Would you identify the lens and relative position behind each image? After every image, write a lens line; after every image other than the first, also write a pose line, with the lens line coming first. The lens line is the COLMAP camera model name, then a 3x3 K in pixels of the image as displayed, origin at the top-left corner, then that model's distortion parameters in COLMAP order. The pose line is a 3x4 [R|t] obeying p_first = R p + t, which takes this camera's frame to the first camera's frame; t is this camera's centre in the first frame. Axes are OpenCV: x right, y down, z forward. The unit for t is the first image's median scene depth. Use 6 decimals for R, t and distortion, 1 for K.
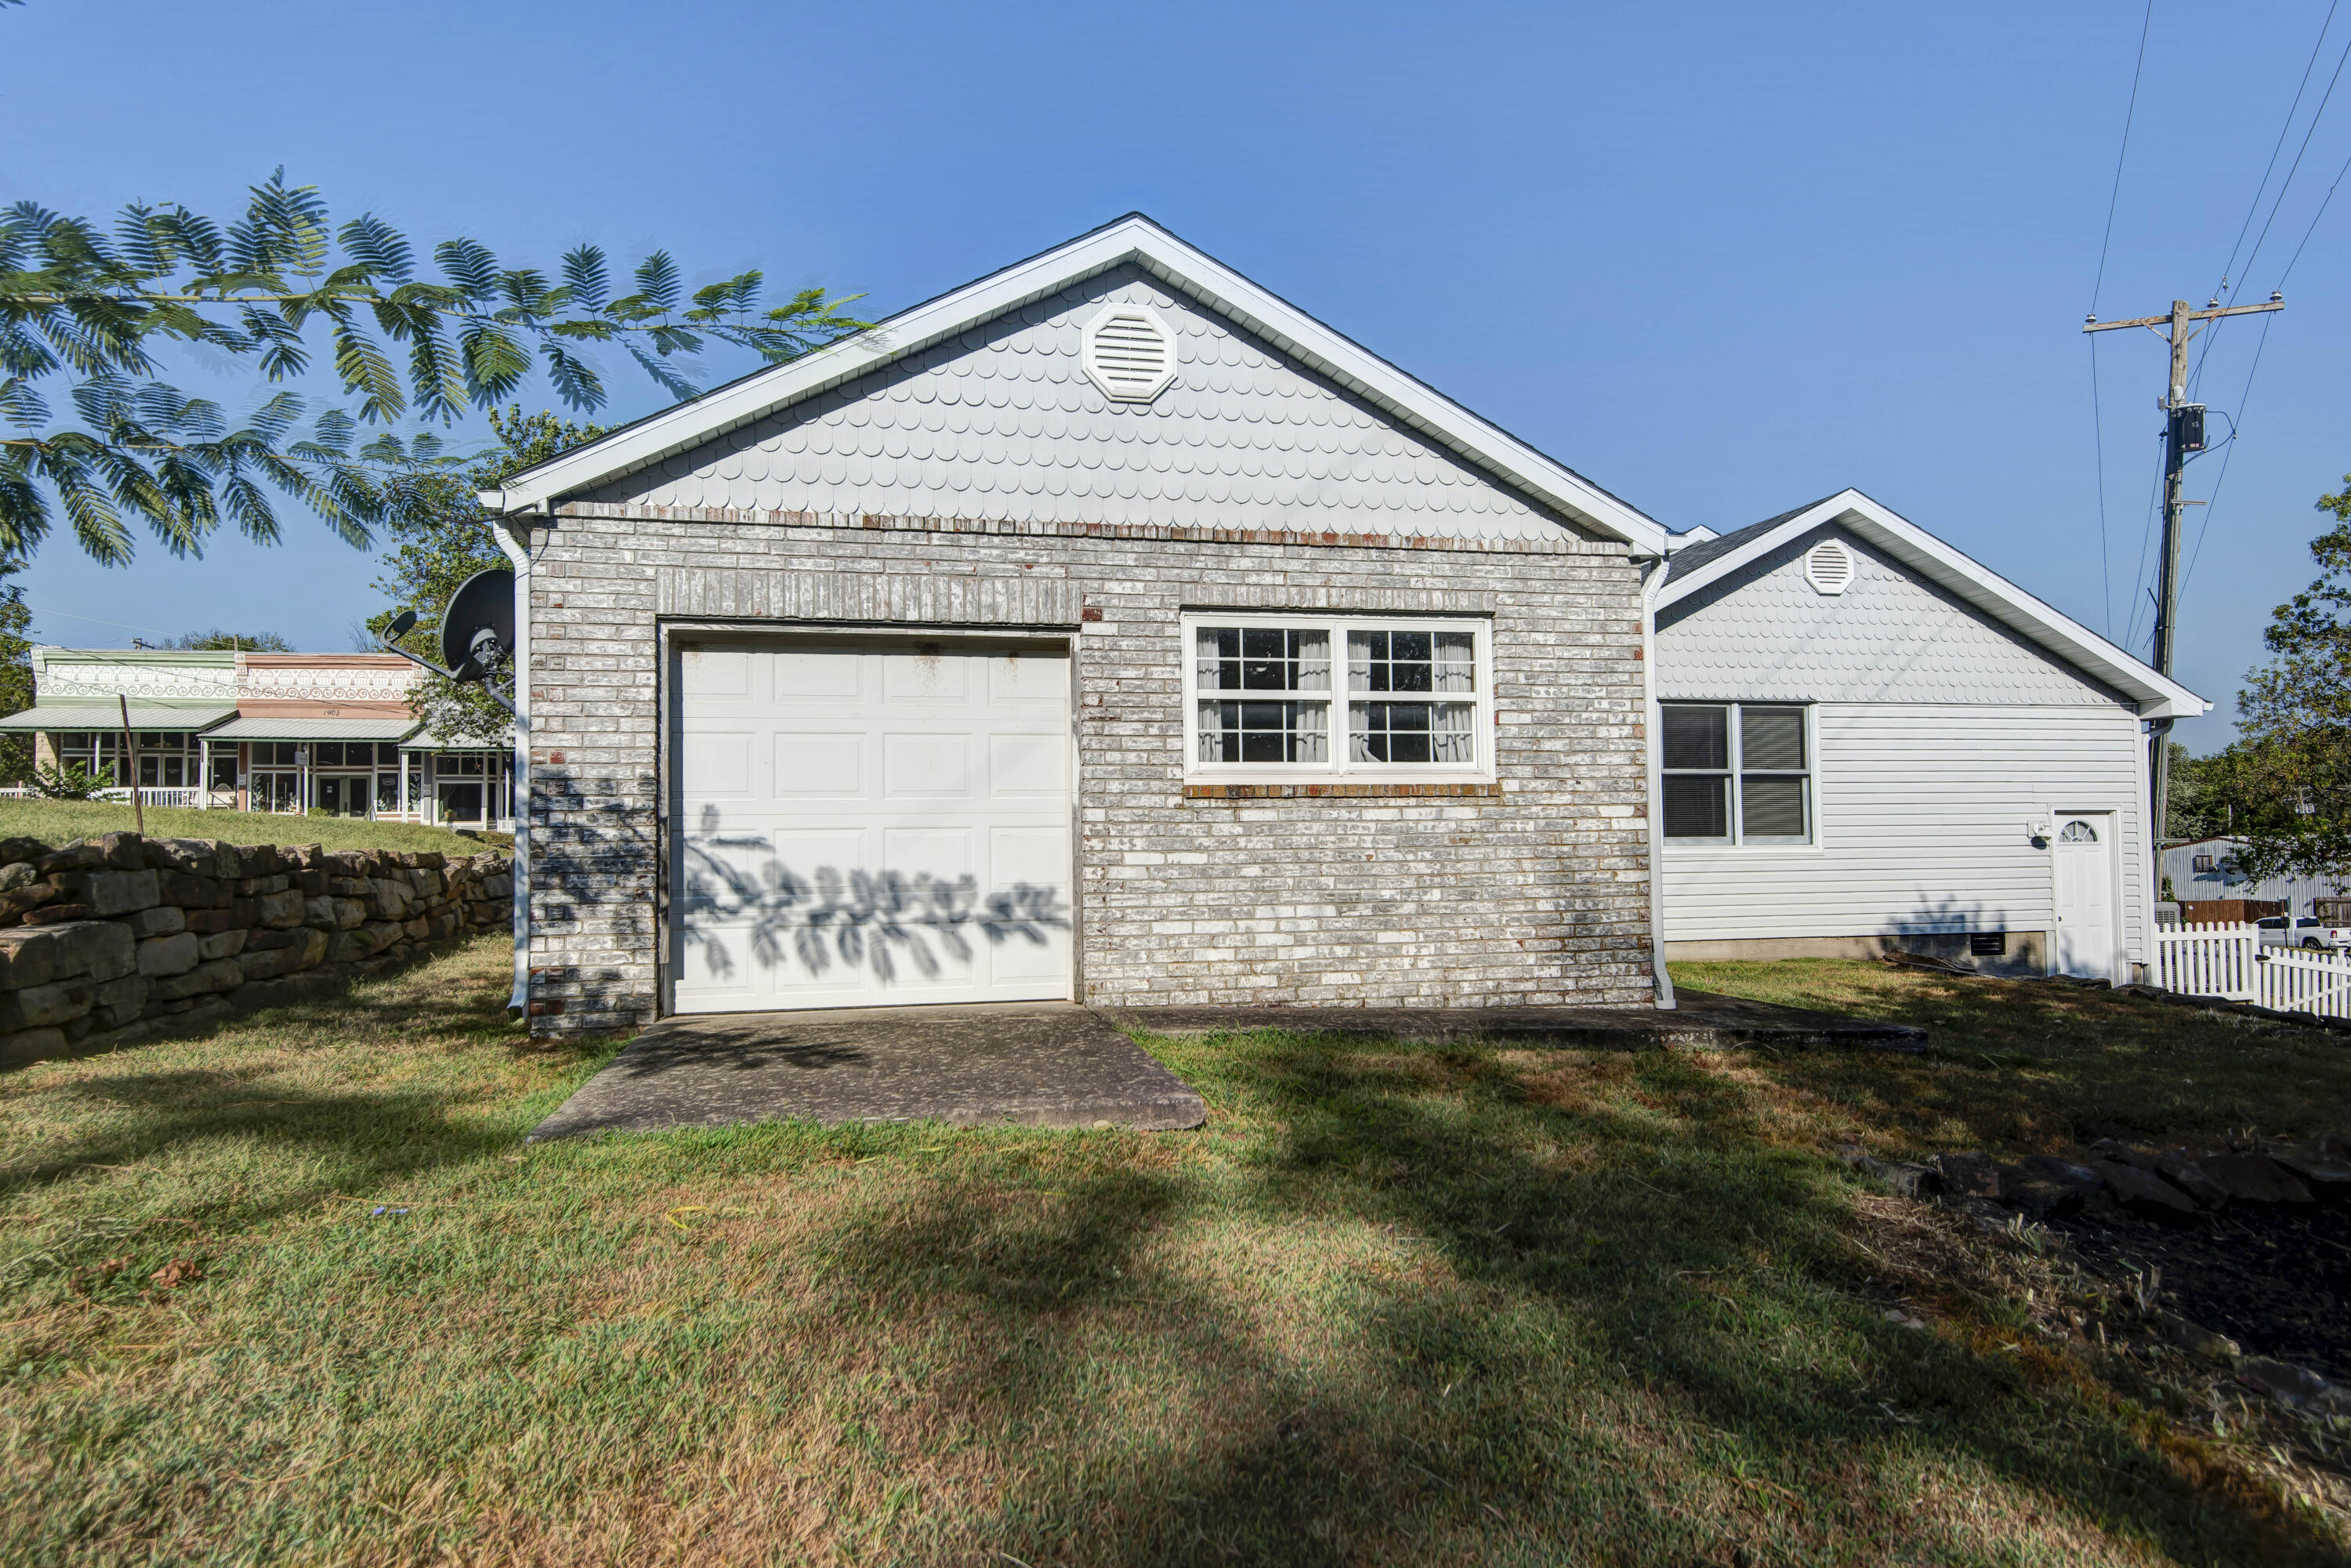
lens RADIAL K [[1278.0, 0, 1175.5], [0, 1278.0, 784.0], [0, 0, 1]] dist [0.040173, -0.000049]
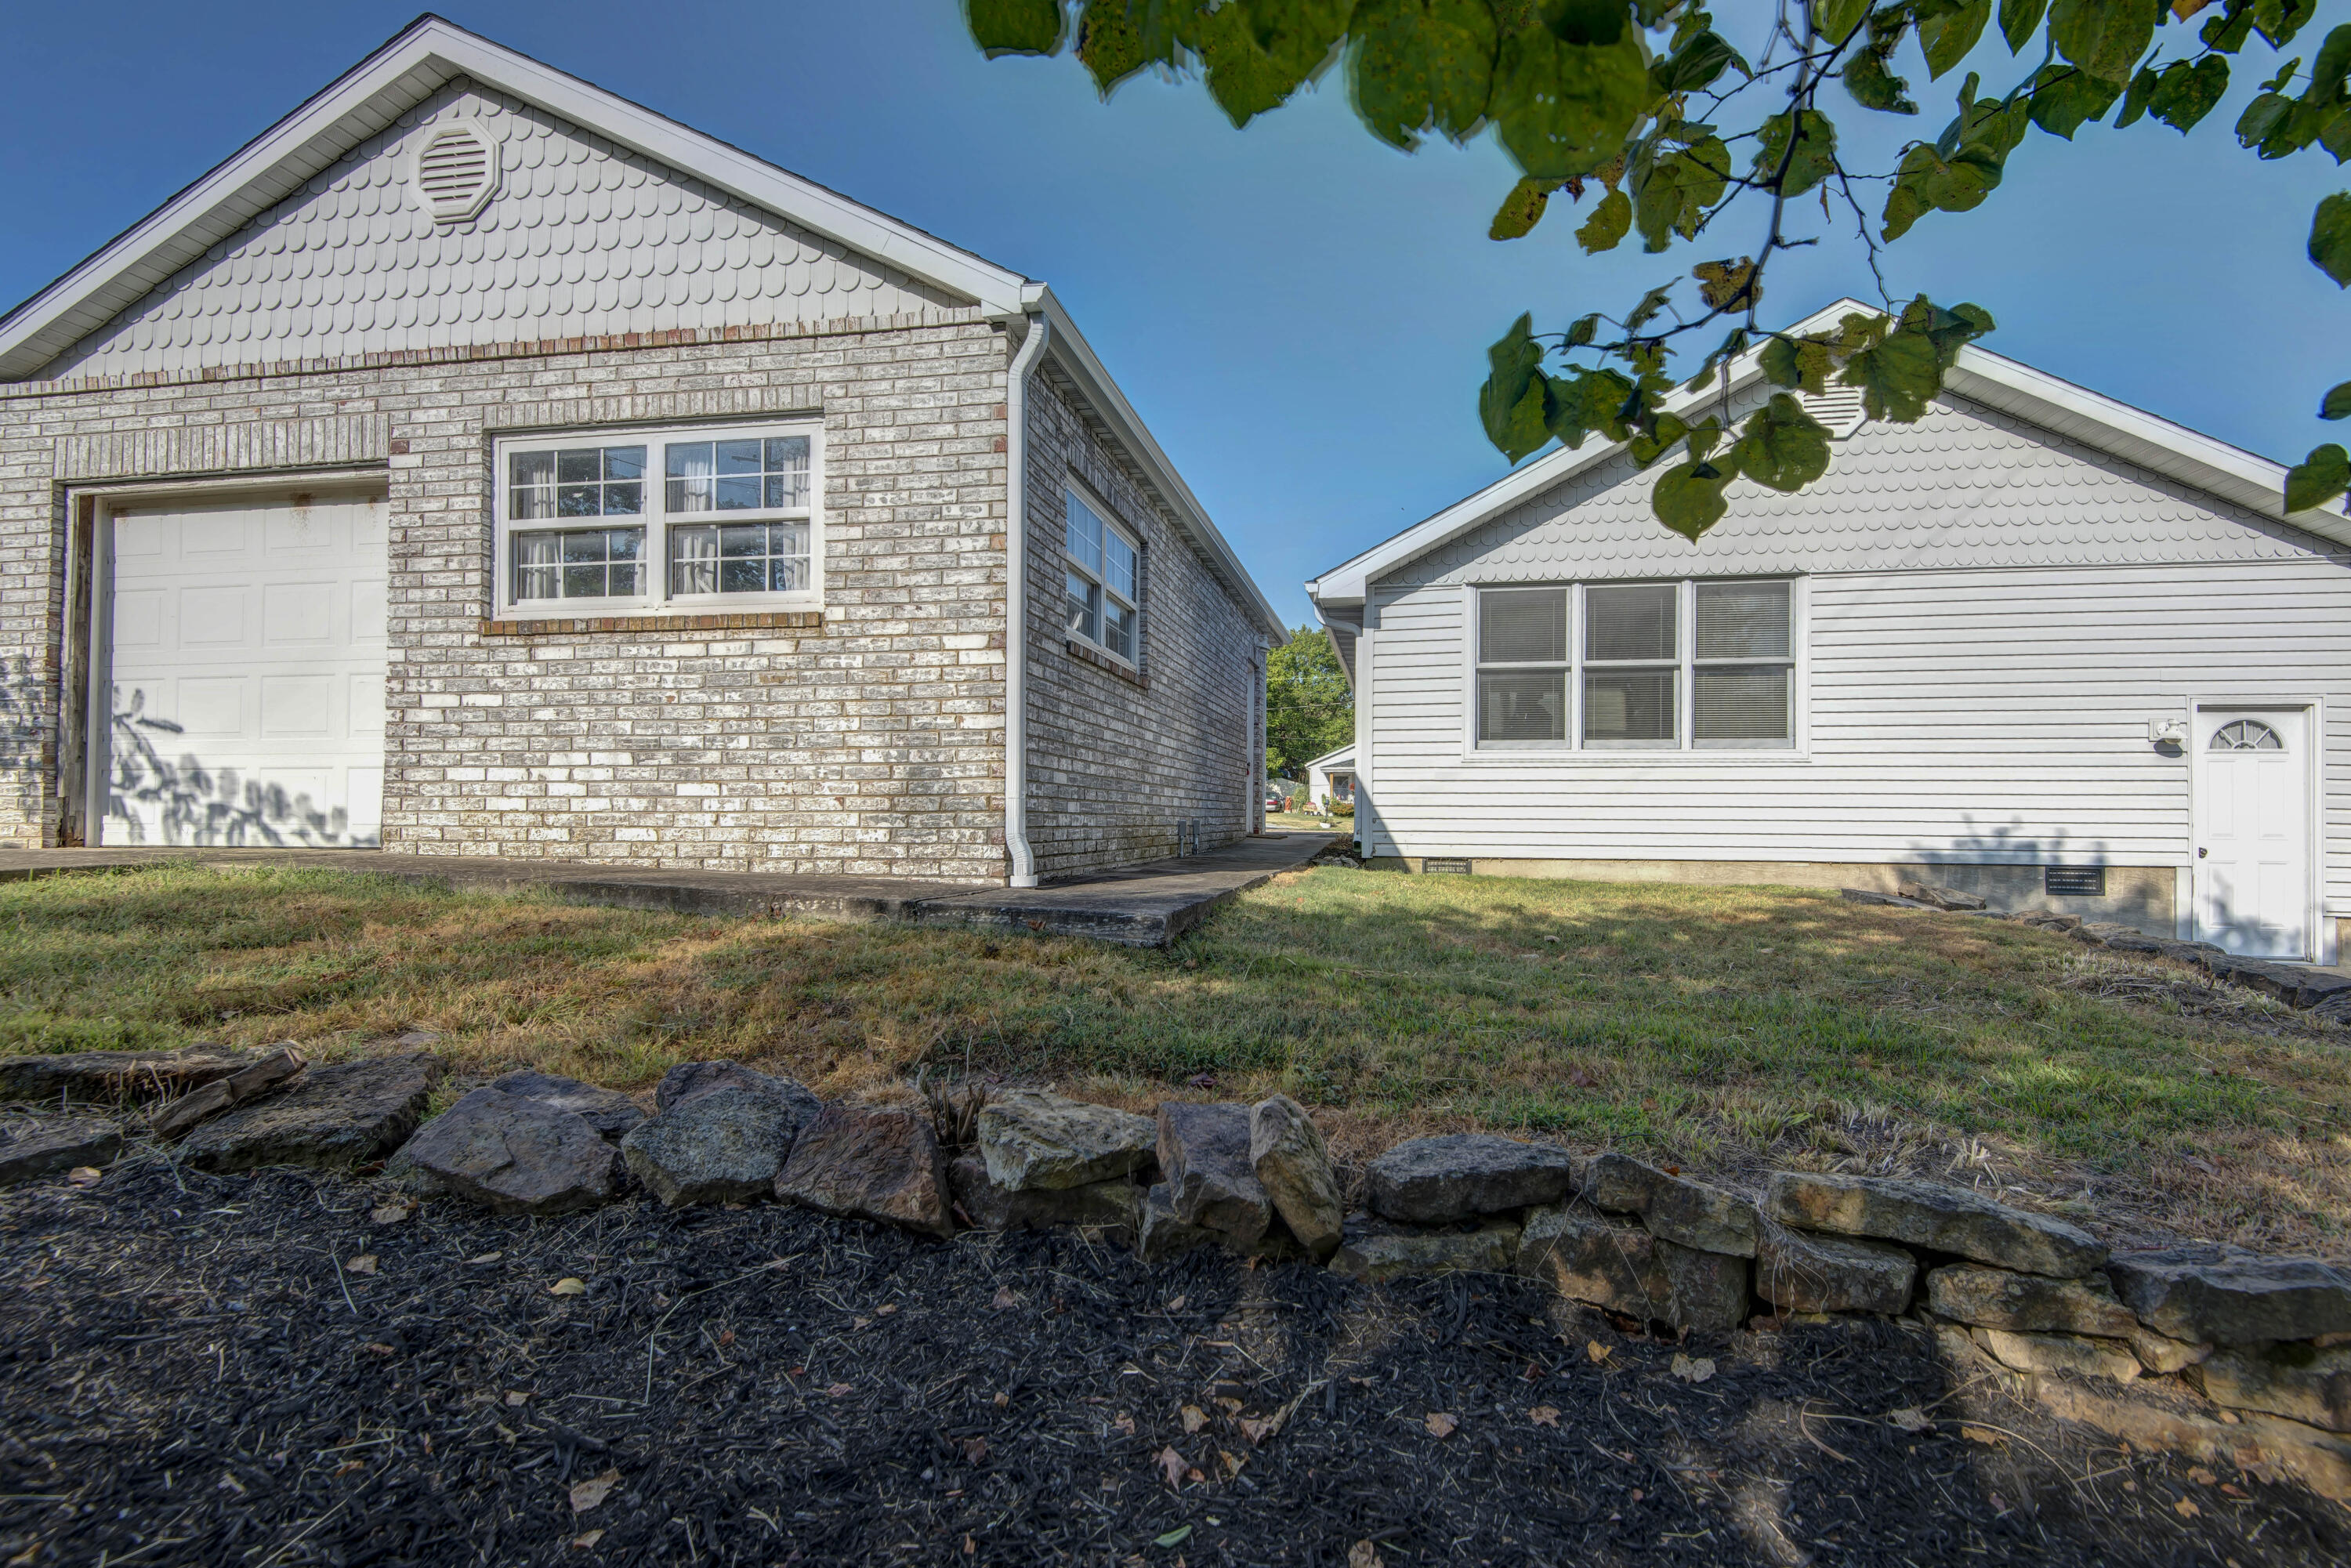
lens RADIAL K [[1082.3, 0, 1166.5], [0, 1082.3, 787.3], [0, 0, 1]] dist [0.032174, -0.021905]
pose [[0.929988, 0.005377, -0.367551, 0.740428], [0.004530, 0.999649, 0.026087, 0.099376], [0.367563, -0.025926, 0.929637, 0.424274]]
